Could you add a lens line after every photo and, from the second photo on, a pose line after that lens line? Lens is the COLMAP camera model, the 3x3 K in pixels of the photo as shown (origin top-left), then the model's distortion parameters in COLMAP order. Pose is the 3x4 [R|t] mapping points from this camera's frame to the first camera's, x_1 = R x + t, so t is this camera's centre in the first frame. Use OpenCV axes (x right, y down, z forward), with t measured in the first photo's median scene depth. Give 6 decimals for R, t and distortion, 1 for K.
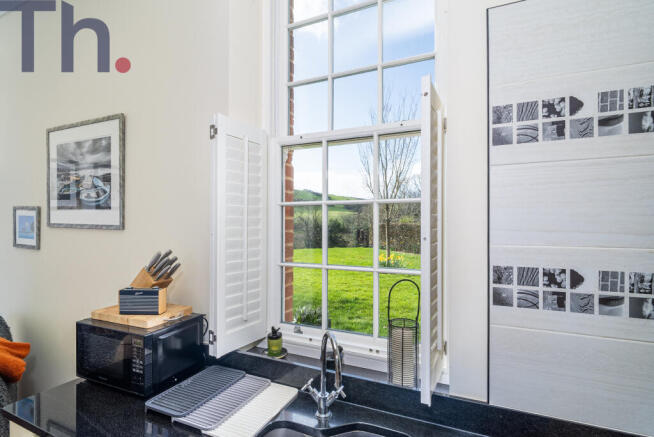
lens RADIAL K [[310.0, 0, 325.1], [0, 310.0, 221.5], [0, 0, 1]] dist [0.001698, -0.002835]
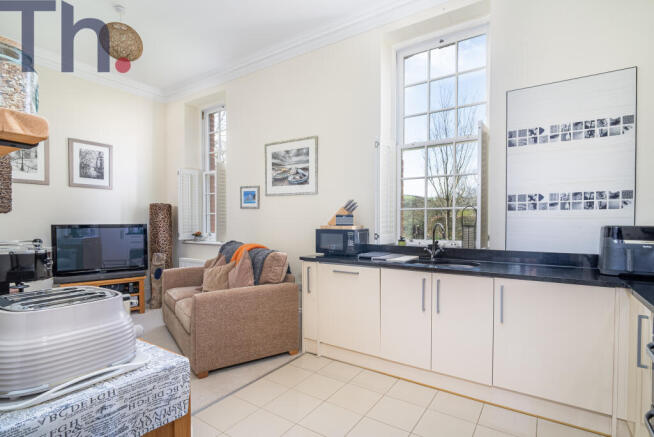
lens RADIAL K [[310.0, 0, 316.5], [0, 310.0, 222.7], [0, 0, 1]] dist [0.001698, -0.002835]
pose [[0.982175, 0.008173, -0.187793, -0.279175], [-0.006797, 0.999945, 0.007970, 0.196812], [0.187848, -0.006551, 0.982176, -0.967403]]
